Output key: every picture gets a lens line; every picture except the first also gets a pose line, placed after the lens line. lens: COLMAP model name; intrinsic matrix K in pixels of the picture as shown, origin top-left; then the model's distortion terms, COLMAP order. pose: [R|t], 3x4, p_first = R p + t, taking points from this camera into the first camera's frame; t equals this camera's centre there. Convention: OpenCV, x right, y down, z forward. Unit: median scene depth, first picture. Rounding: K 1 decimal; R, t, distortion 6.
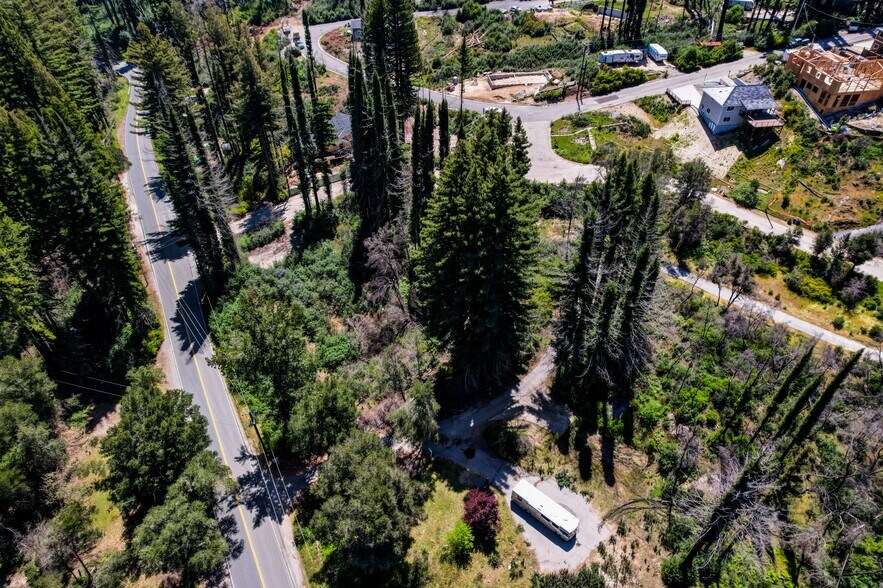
lens RADIAL K [[565.1, 0, 440.8], [0, 565.1, 297.4], [0, 0, 1]] dist [-0.080152, 0.071739]
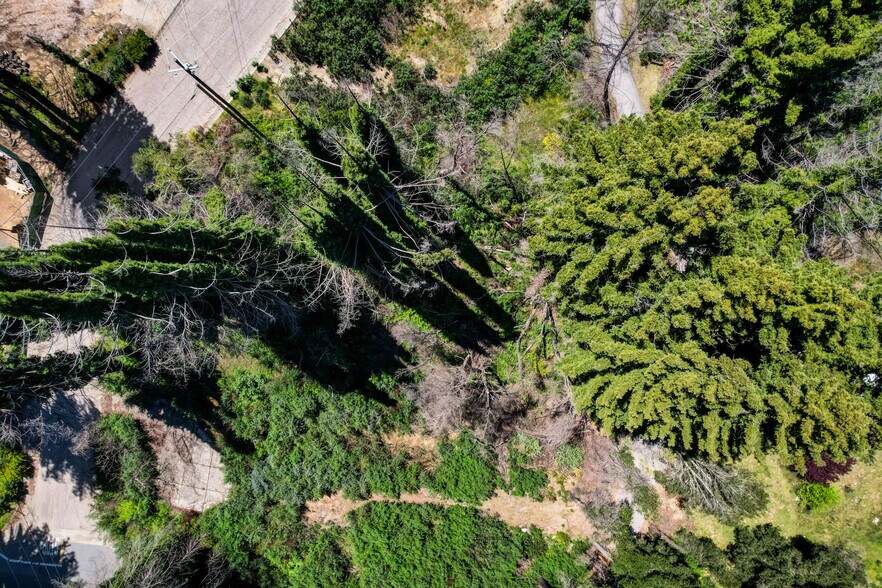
lens RADIAL K [[564.5, 0, 439.5], [0, 564.5, 298.9], [0, 0, 1]] dist [-0.080152, 0.071739]
pose [[0.563210, -0.826246, -0.010595, -0.025913], [0.549499, 0.364928, 0.751584, -0.431134], [-0.617127, -0.429122, 0.659552, 0.601198]]
